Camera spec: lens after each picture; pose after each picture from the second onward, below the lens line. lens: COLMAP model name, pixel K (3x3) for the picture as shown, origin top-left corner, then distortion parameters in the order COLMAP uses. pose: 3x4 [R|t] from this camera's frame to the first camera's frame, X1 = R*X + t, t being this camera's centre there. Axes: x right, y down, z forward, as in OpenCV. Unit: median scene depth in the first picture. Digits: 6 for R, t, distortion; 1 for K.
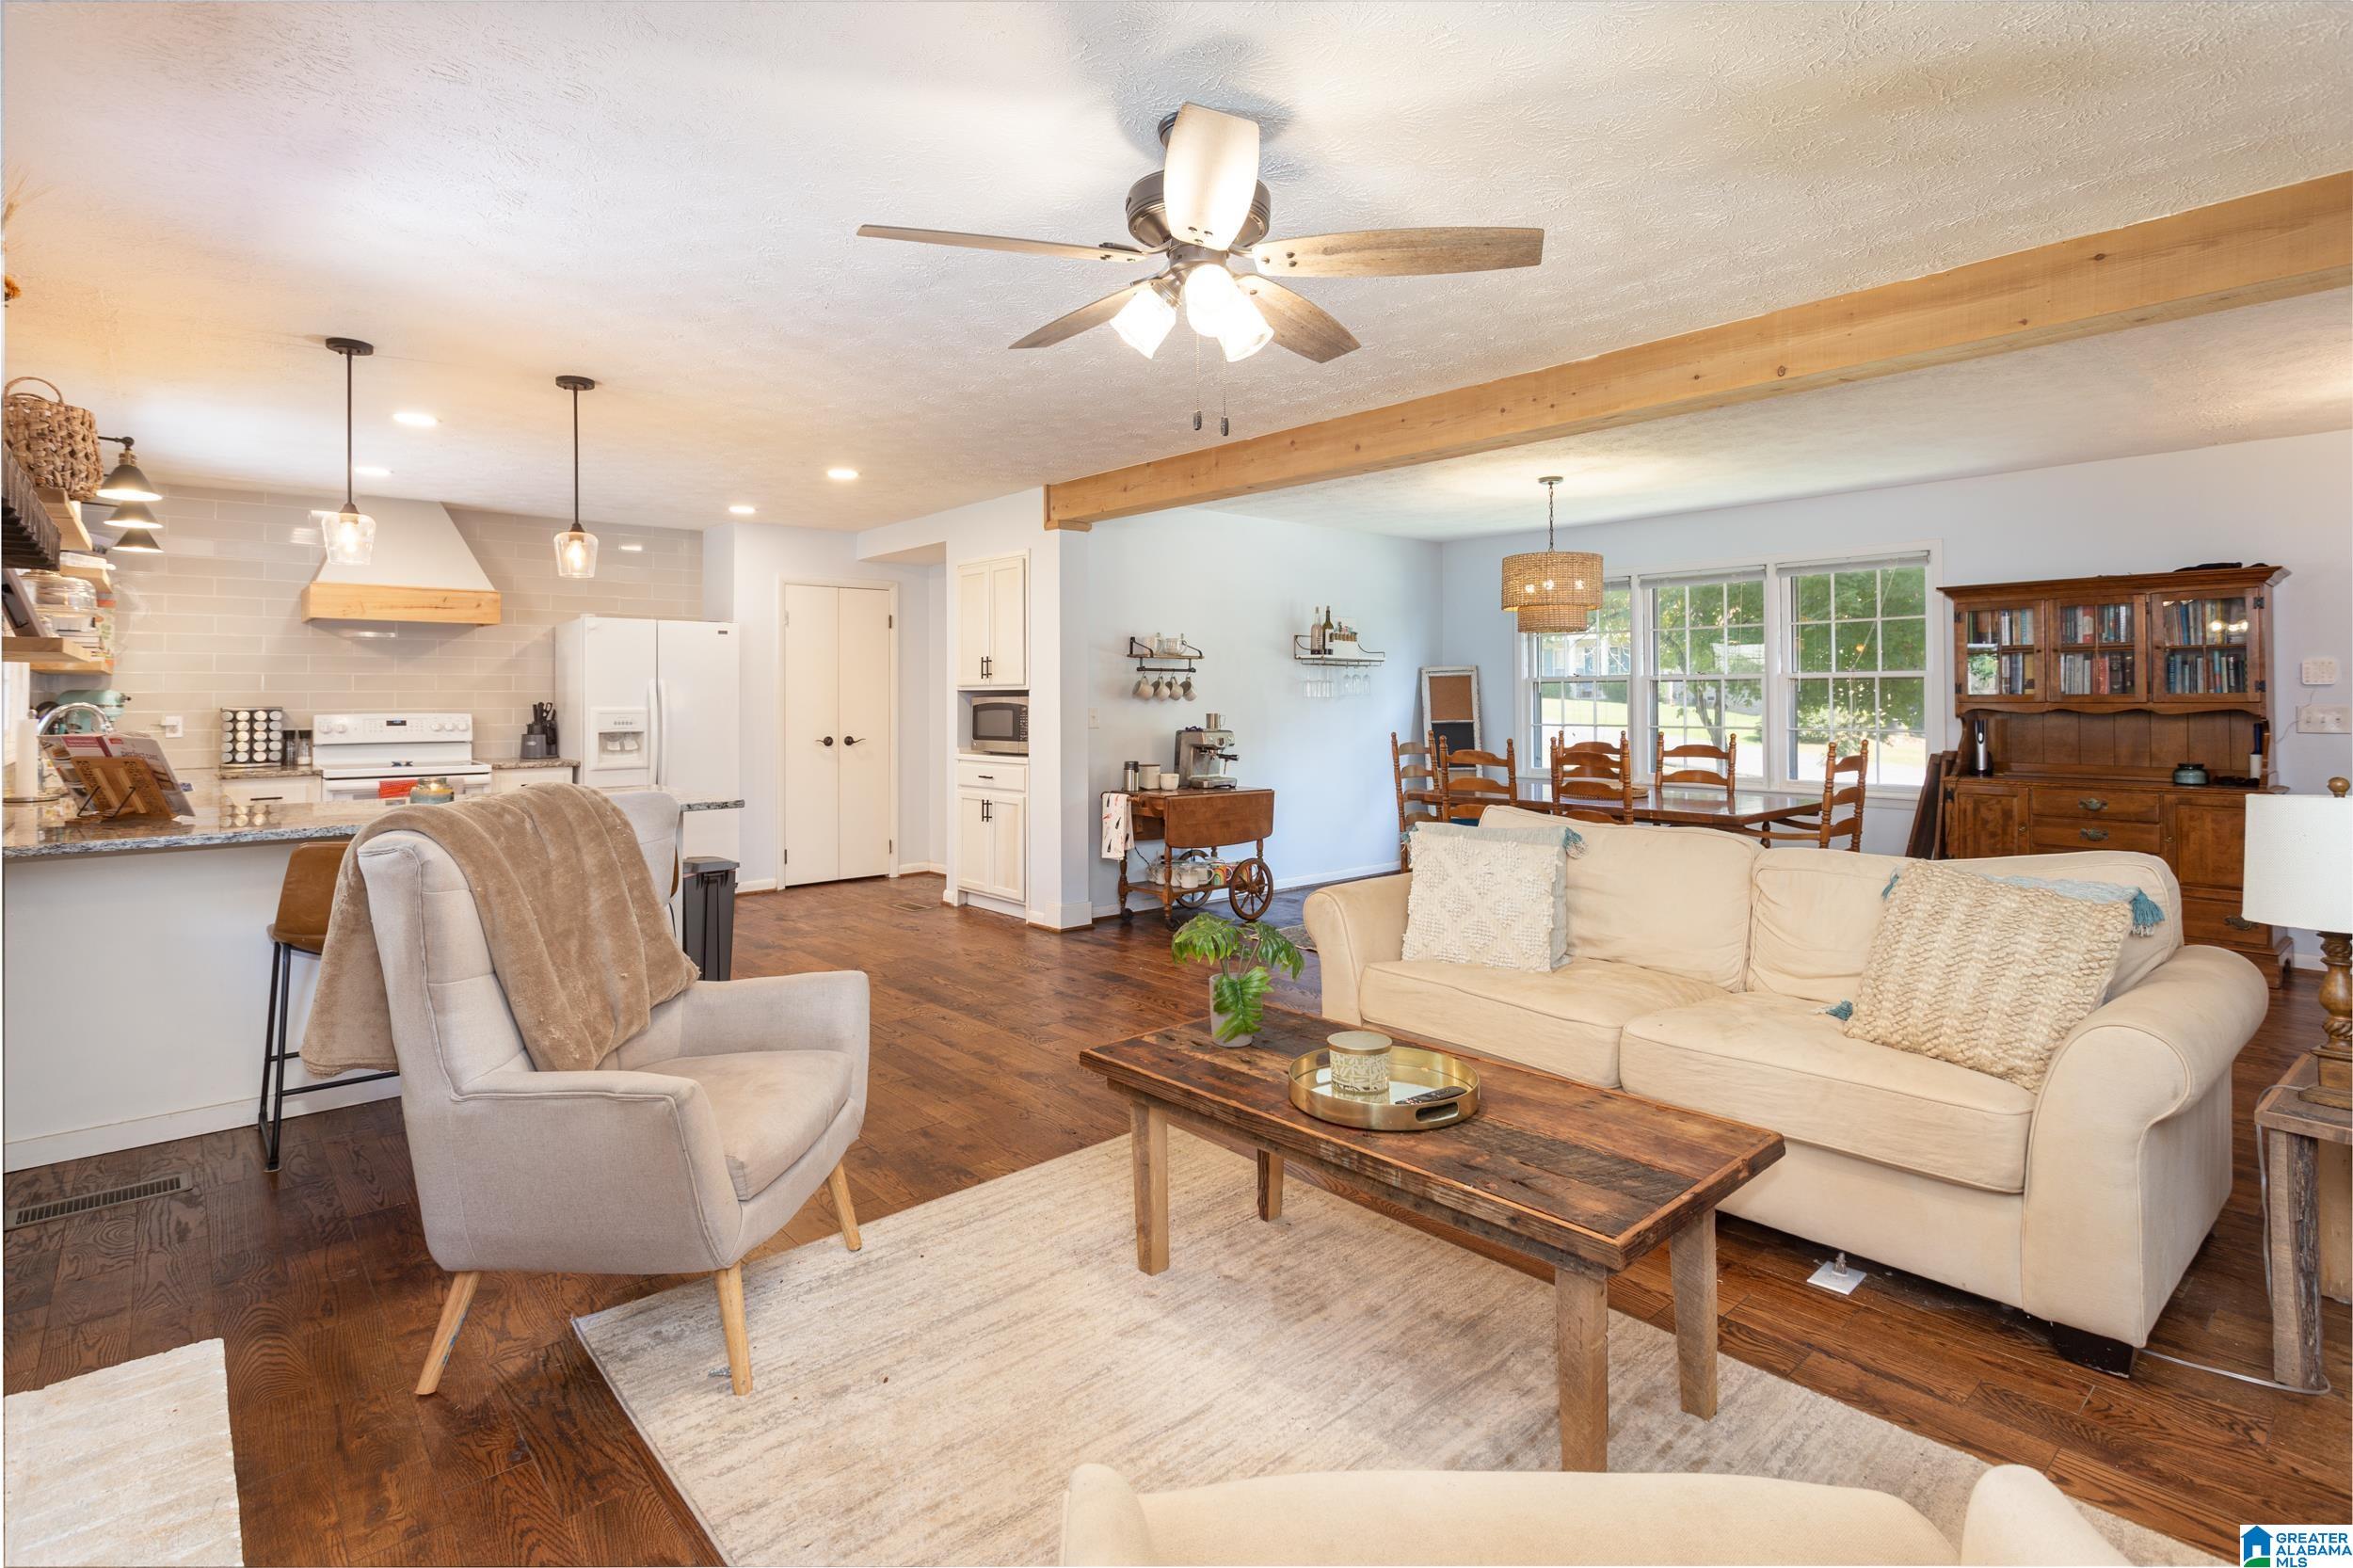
lens RADIAL K [[1160.6, 0, 1183.7], [0, 1160.6, 685.6], [0, 0, 1]] dist [0.001221, 0.000262]
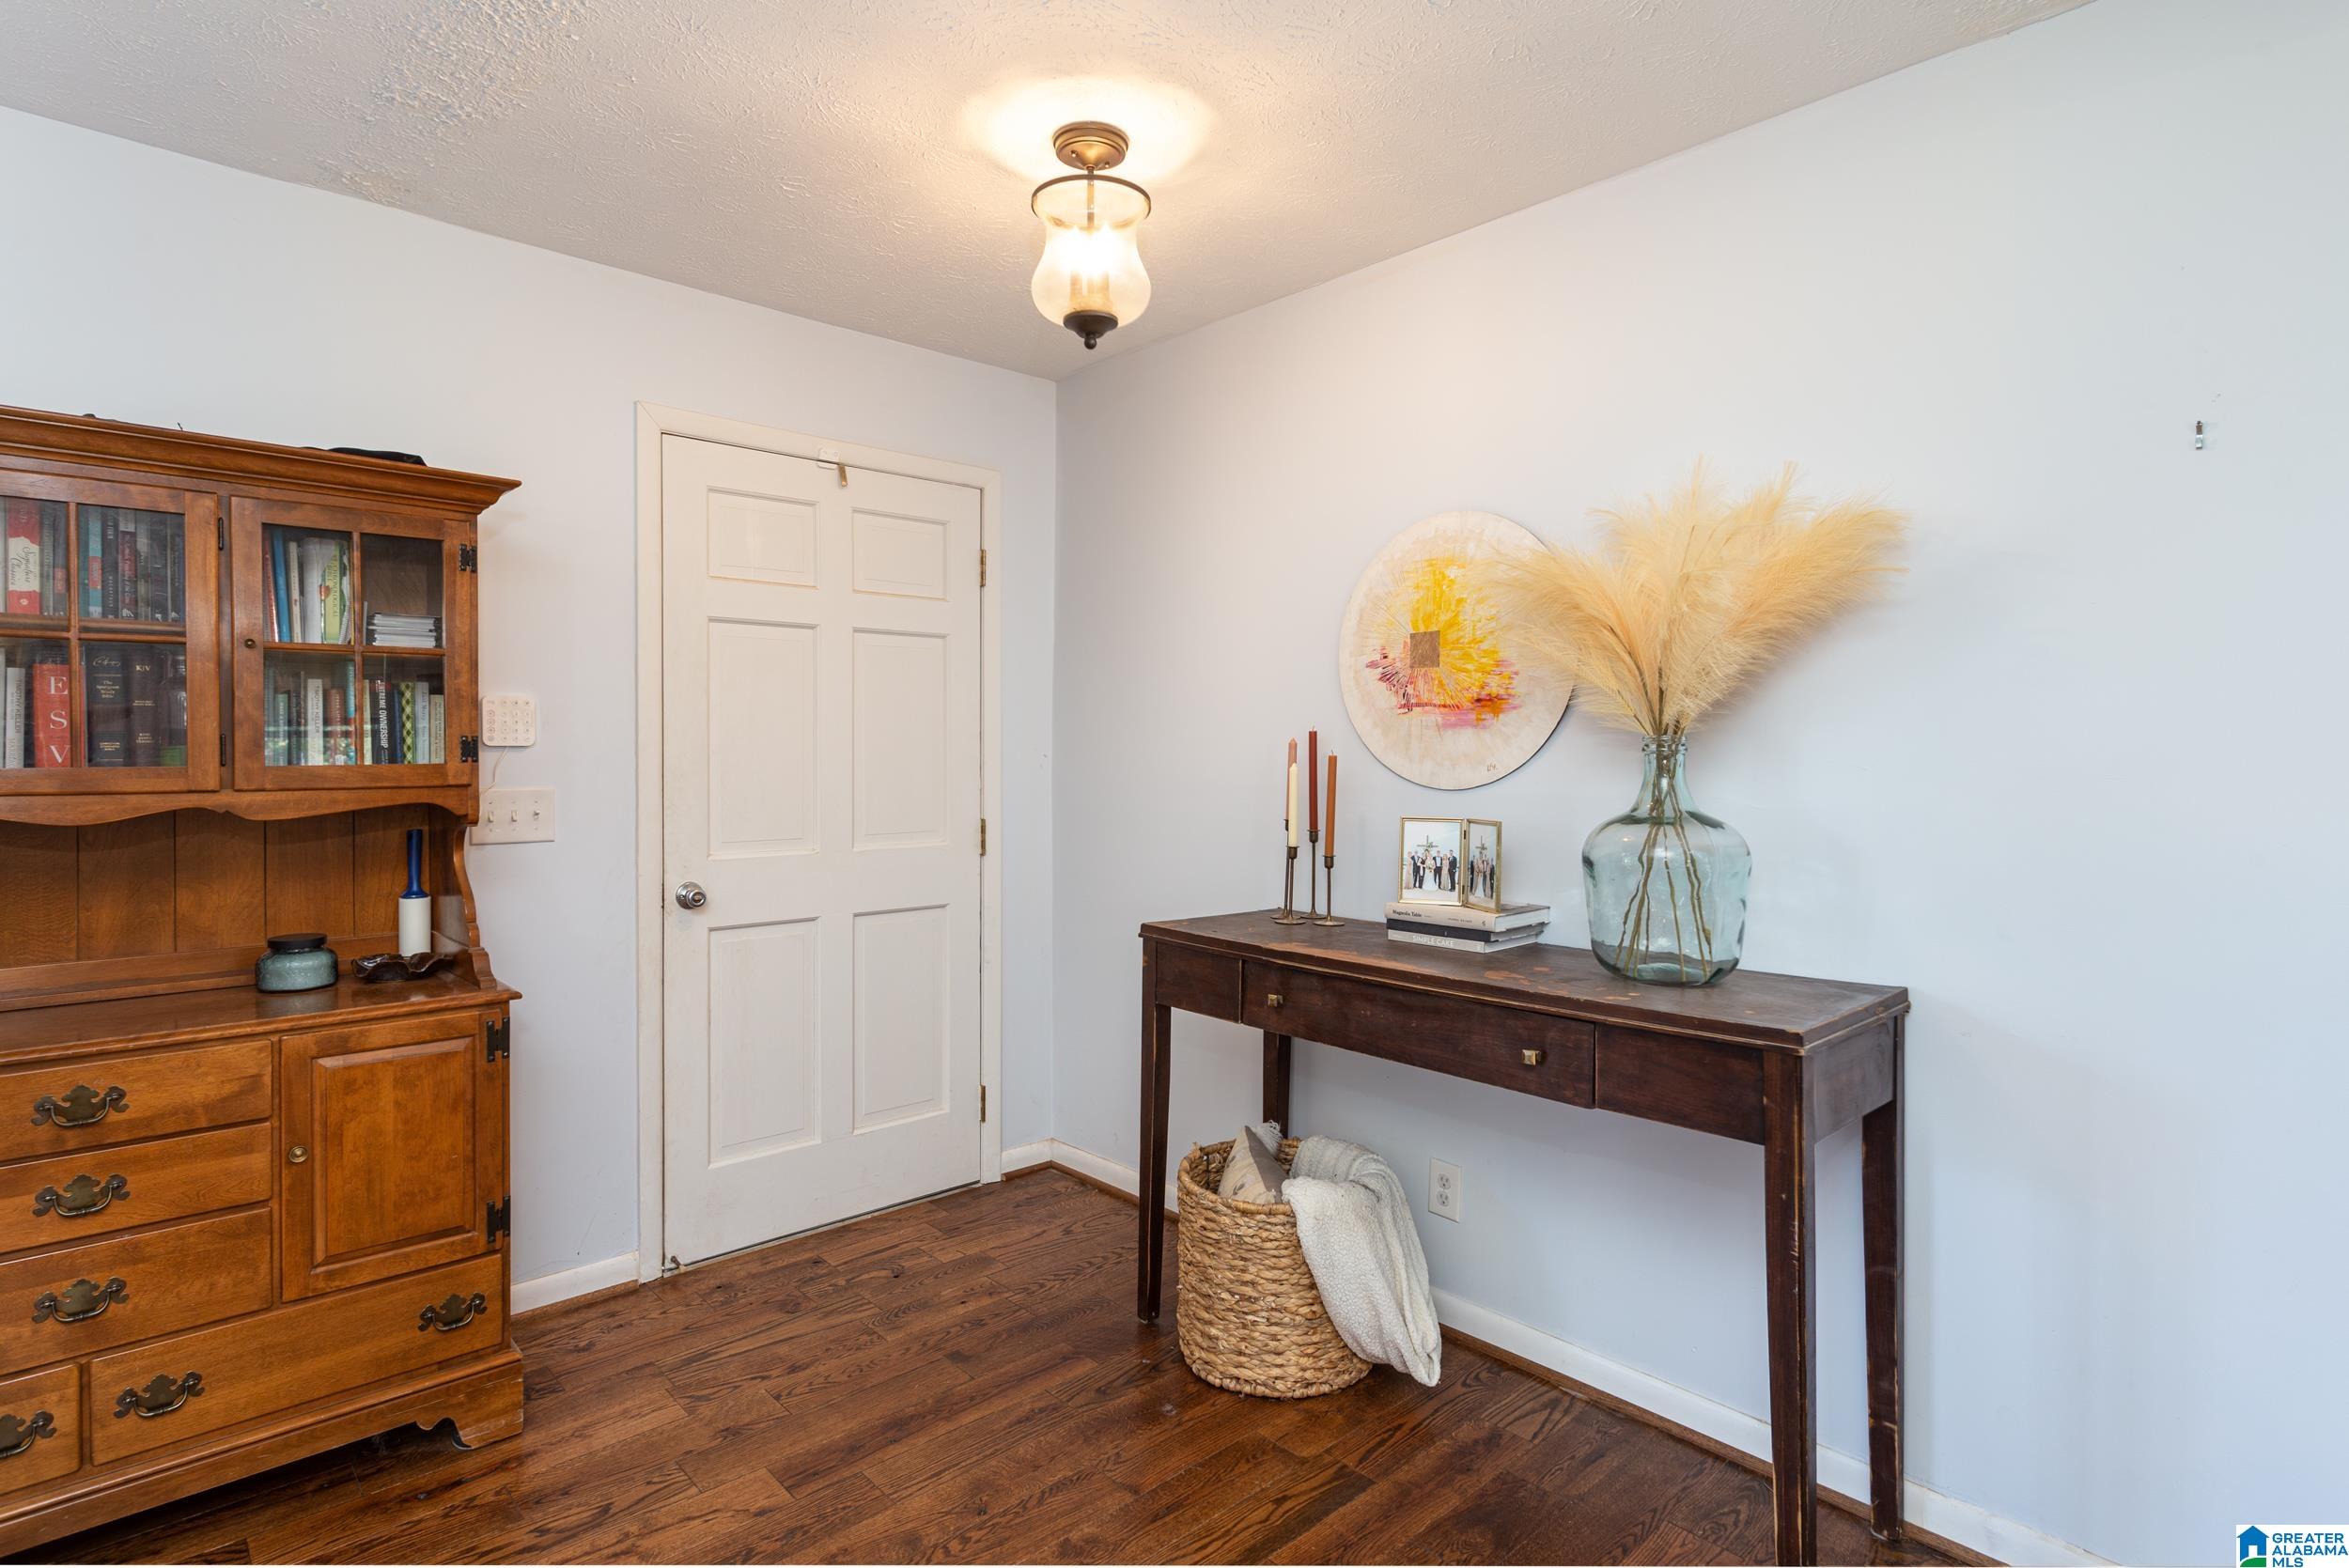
lens RADIAL K [[1185.0, 0, 1171.4], [0, 1185.0, 760.1], [0, 0, 1]] dist [-0.027113, 0.000359]
pose [[-0.024488, -0.006102, 0.999682, 0.363261], [-0.012768, 0.999902, 0.005790, -0.000875], [-0.999619, -0.012622, -0.024564, 0.568036]]
